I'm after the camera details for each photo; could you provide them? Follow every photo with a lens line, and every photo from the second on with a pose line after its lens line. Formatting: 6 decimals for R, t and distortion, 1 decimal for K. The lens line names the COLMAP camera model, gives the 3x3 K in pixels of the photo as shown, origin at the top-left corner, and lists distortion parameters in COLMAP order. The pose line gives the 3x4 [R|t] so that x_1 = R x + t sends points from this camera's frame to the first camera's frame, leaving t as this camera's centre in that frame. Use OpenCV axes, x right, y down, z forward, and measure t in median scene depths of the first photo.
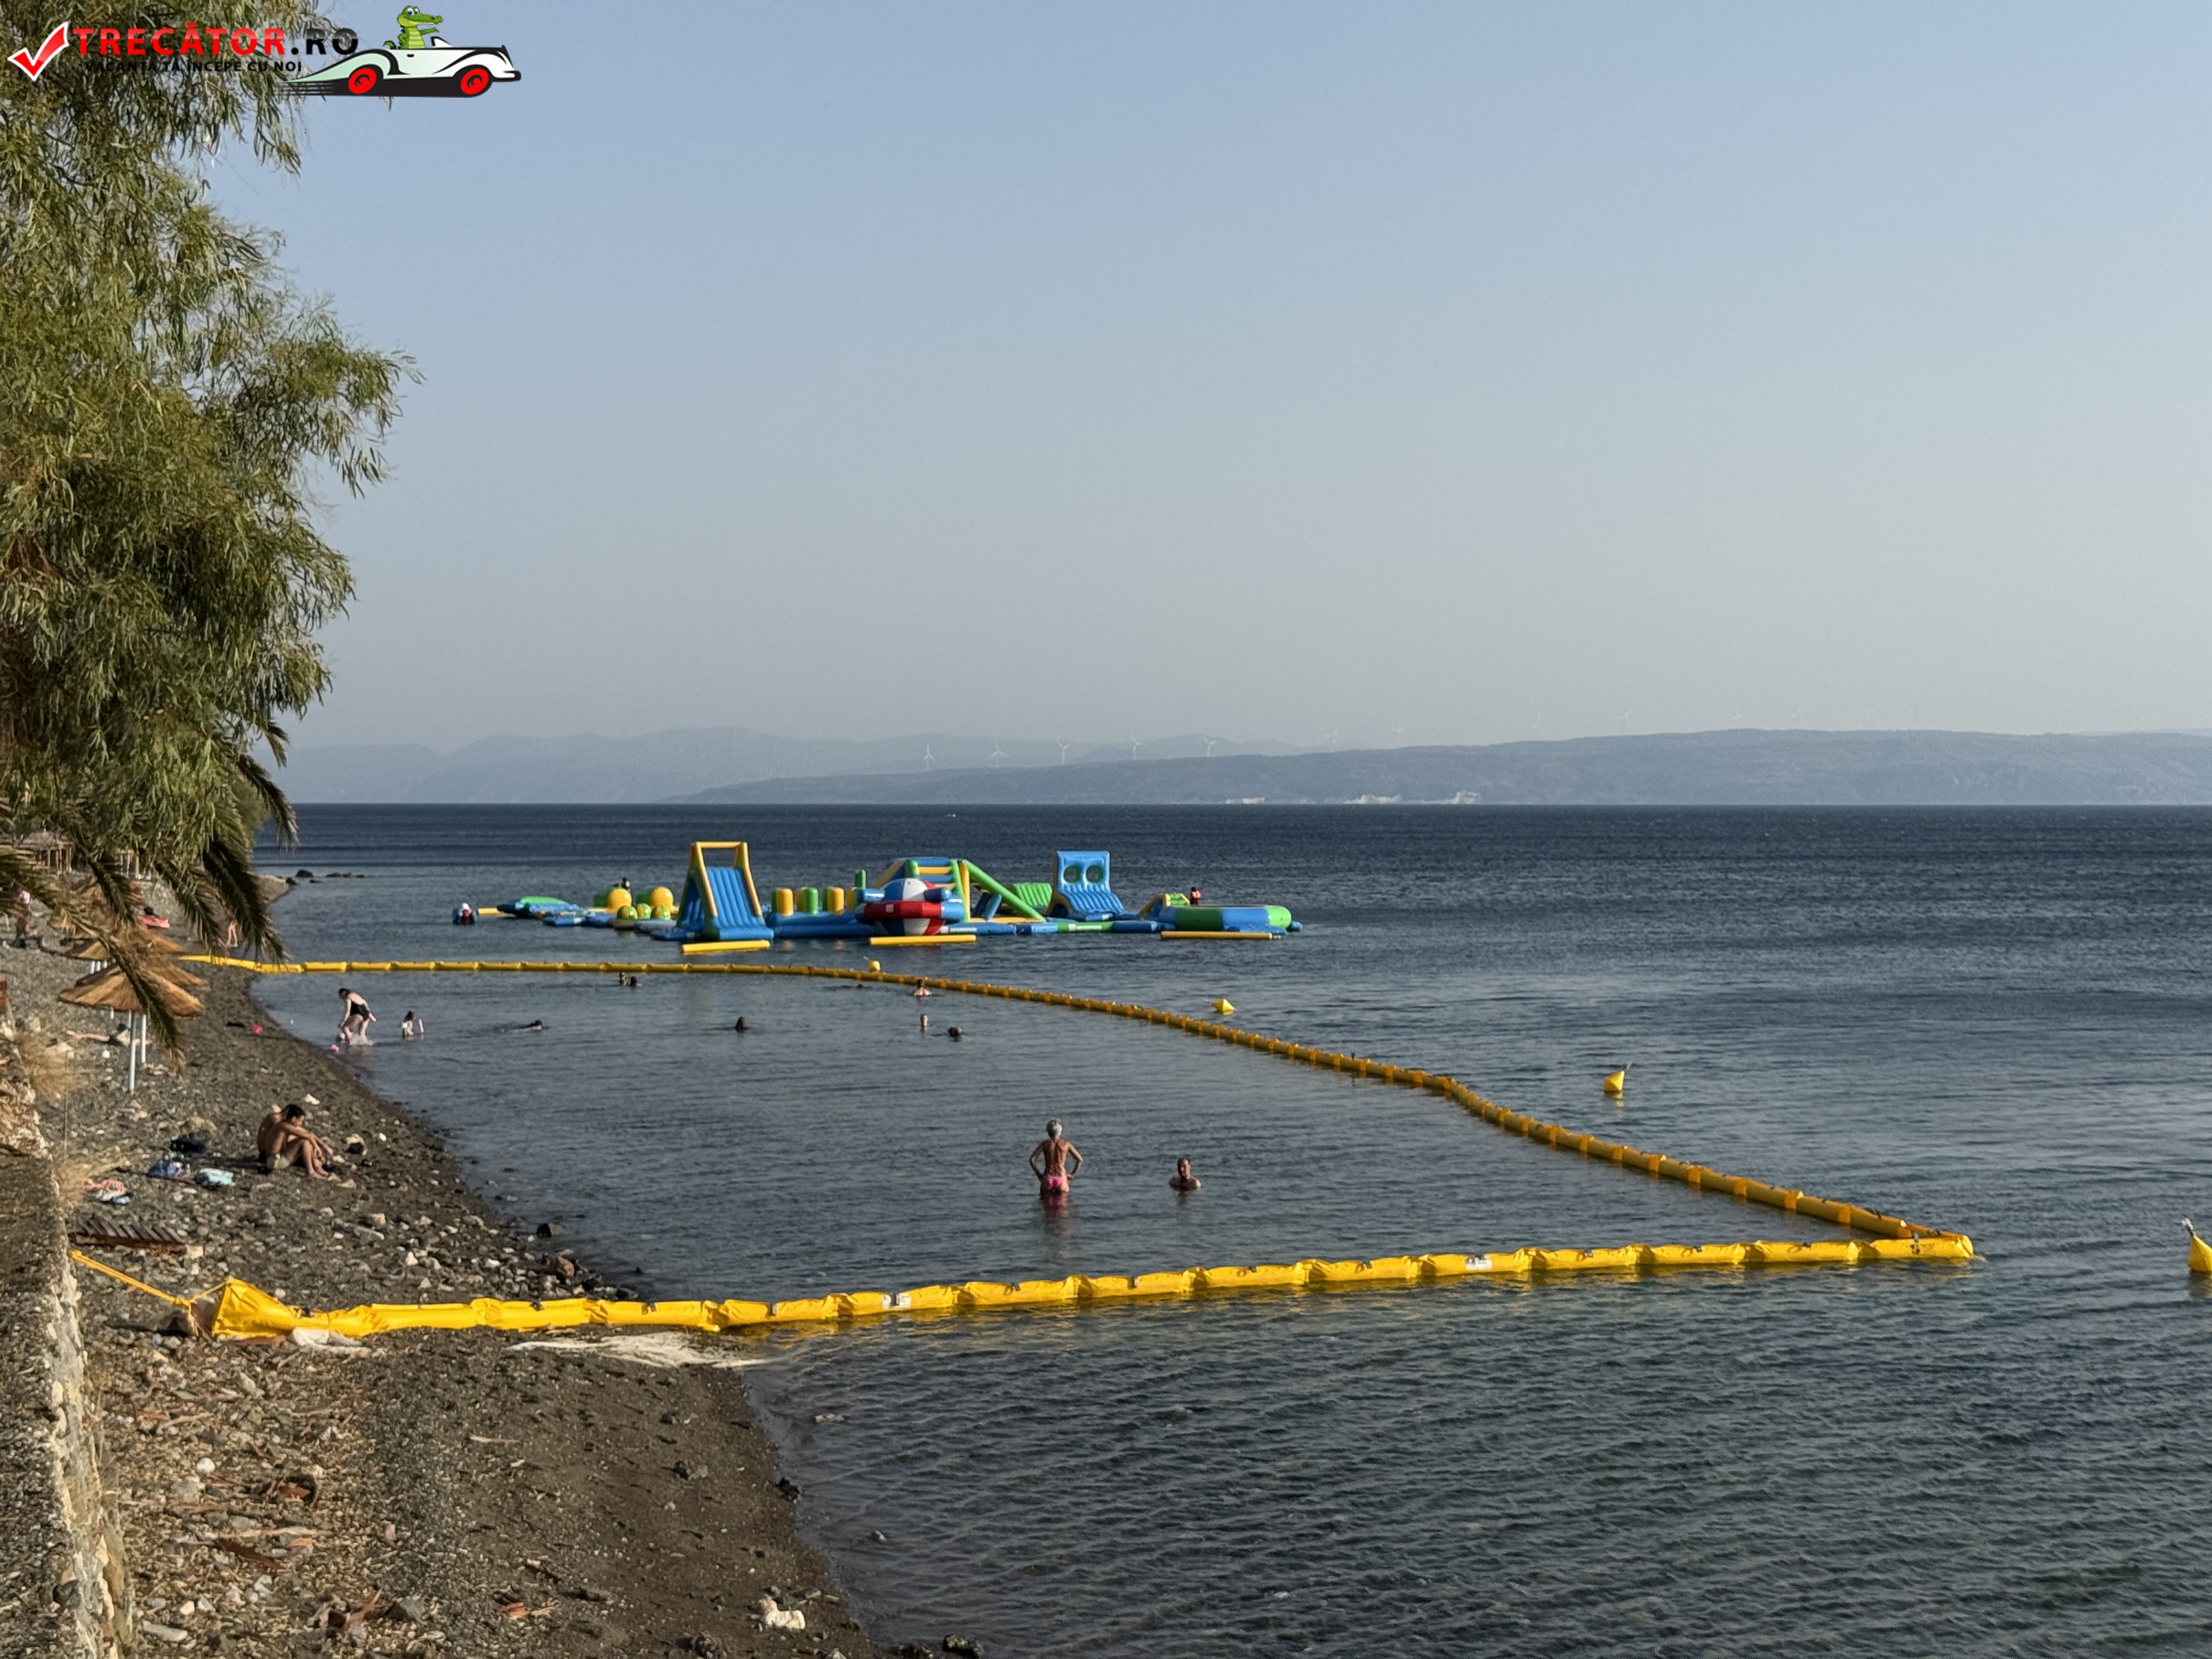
lens RADIAL K [[3086.0, 0, 1127.3], [0, 3086.0, 824.8], [0, 0, 1]] dist [0.104063, 0.000000]
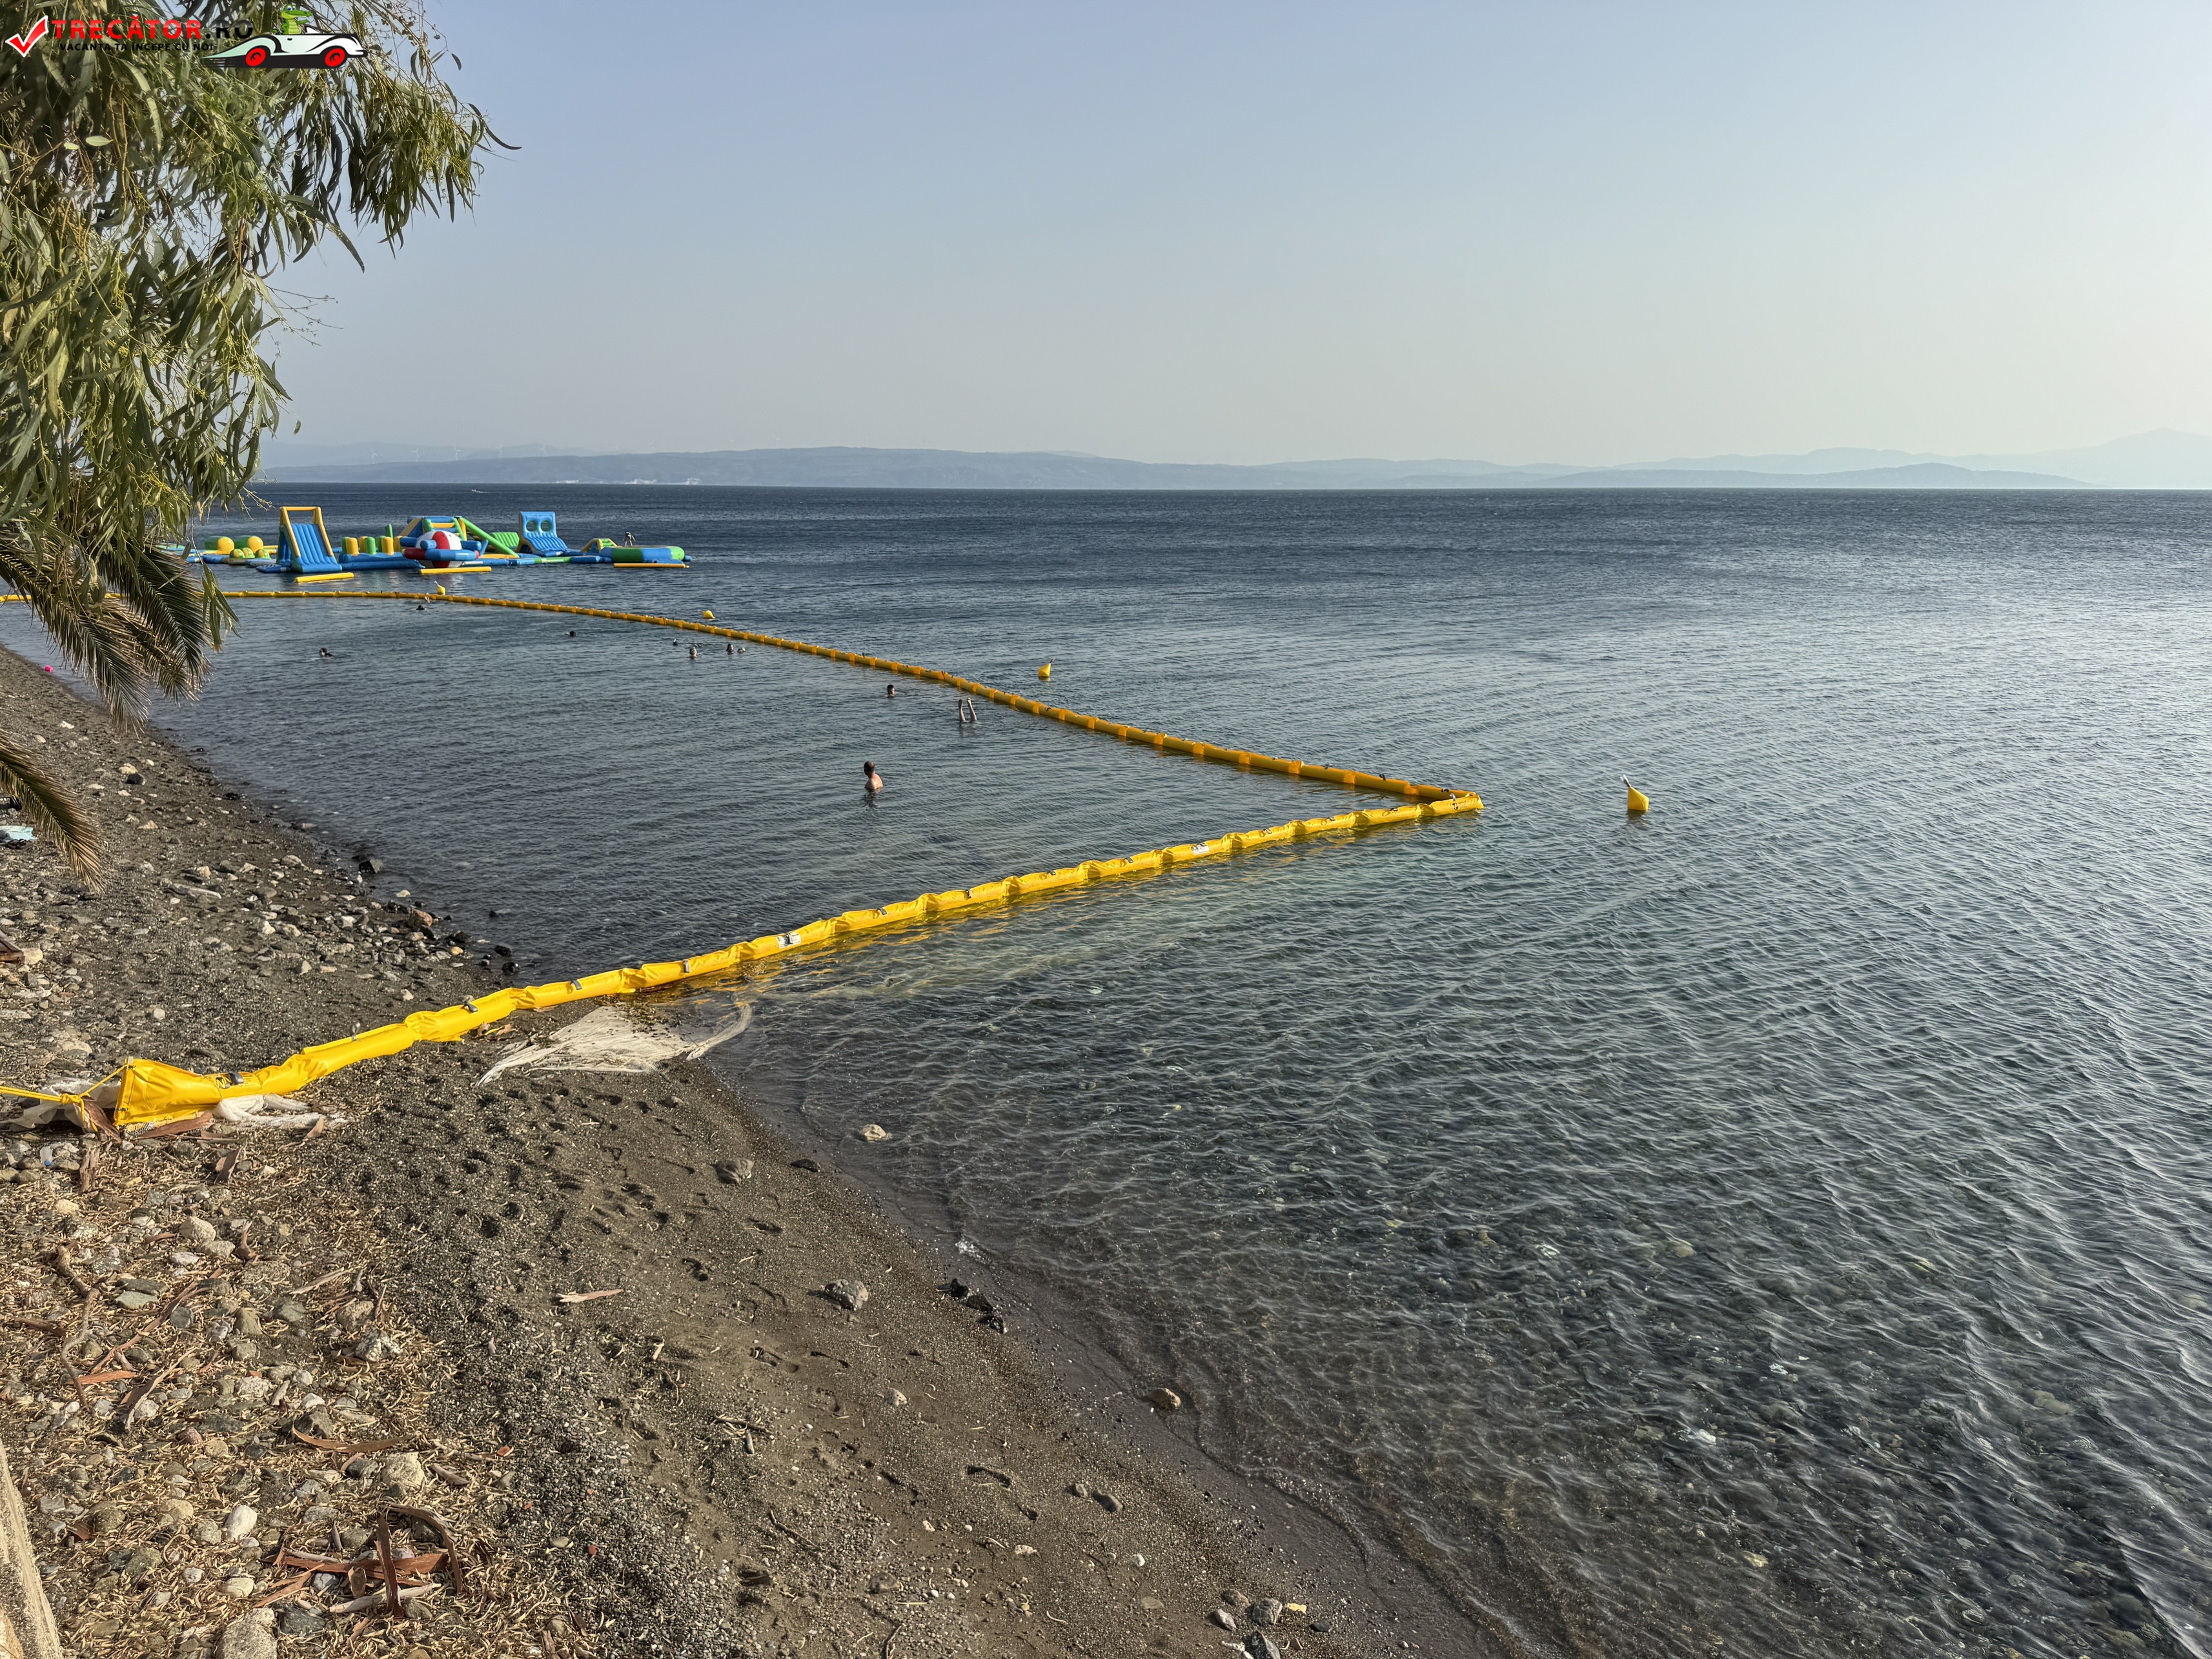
lens RADIAL K [[1549.4, 0, 1111.2], [0, 1549.4, 828.4], [0, 0, 1]] dist [-0.001088, -0.019713]
pose [[0.930955, -0.072550, 0.357854, -0.161355], [-0.003957, 0.977999, 0.208572, 0.000248], [-0.365113, -0.195587, 0.910186, 0.469683]]
